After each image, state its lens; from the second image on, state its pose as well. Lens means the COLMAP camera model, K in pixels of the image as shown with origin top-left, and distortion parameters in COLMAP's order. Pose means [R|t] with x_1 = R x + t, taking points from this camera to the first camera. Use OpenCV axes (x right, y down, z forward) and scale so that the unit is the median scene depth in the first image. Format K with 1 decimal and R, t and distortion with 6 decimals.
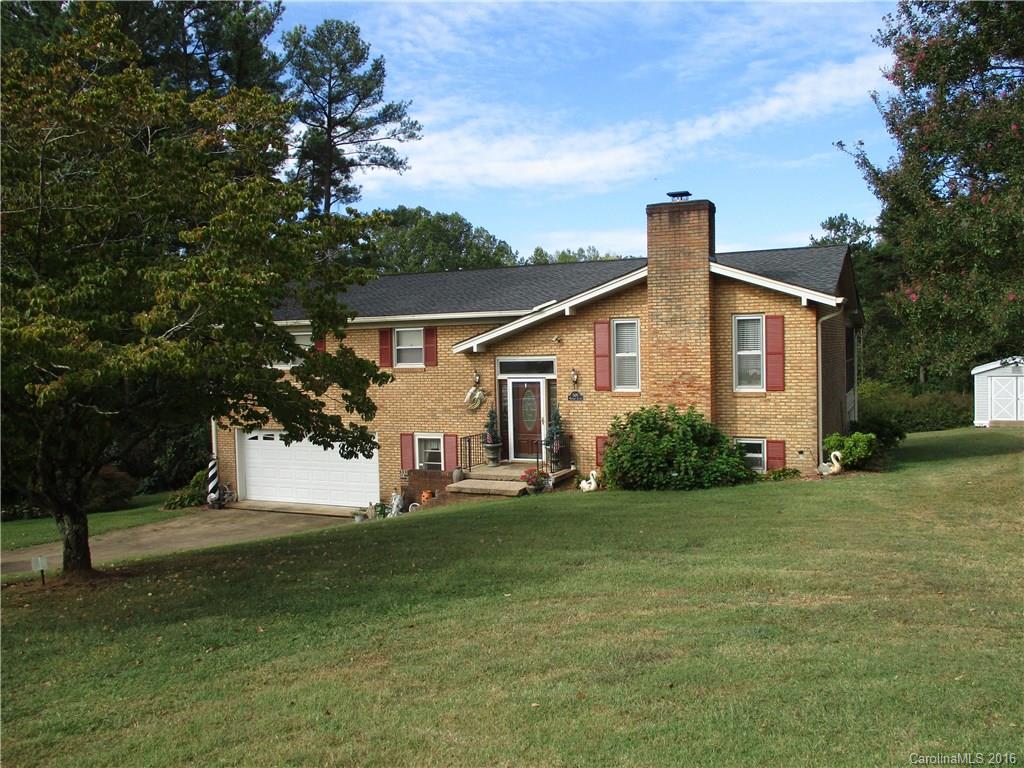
lens RADIAL K [[843.4, 0, 513.1], [0, 843.4, 384.8], [0, 0, 1]] dist [-0.003596, -0.007581]
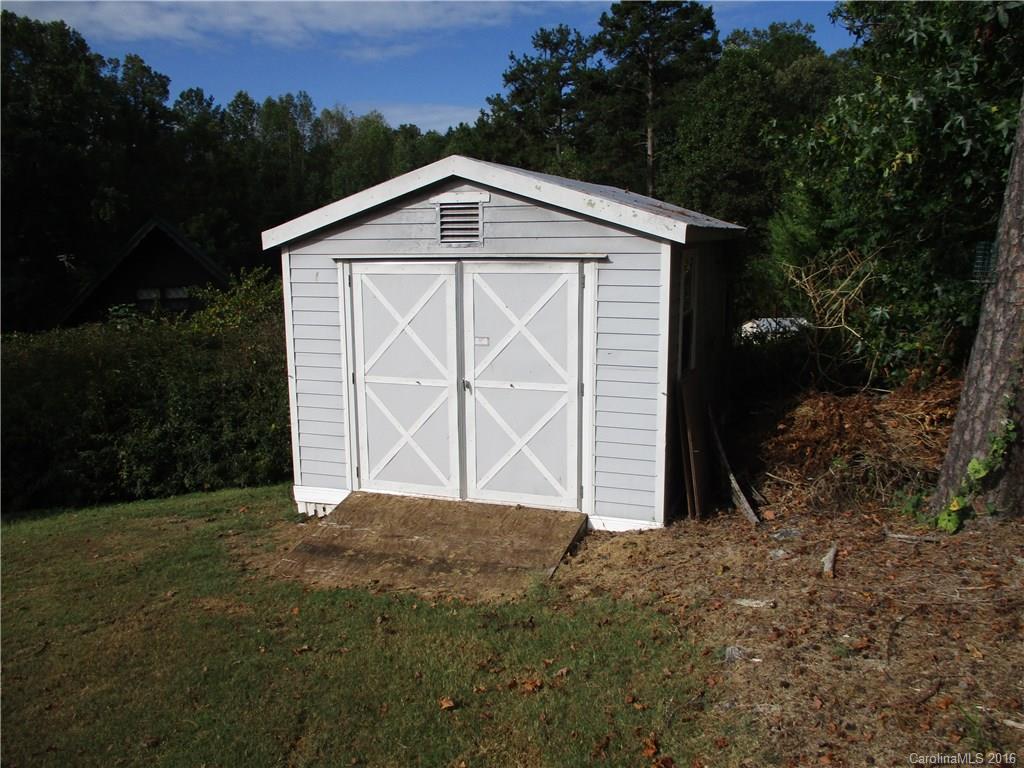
lens RADIAL K [[843.4, 0, 511.3], [0, 843.4, 384.1], [0, 0, 1]] dist [-0.003596, -0.007581]
pose [[0.980372, -0.021611, 0.195967, 0.208121], [-0.004584, 0.991207, 0.132242, -0.002668], [-0.197102, -0.130545, 0.971653, 0.298053]]
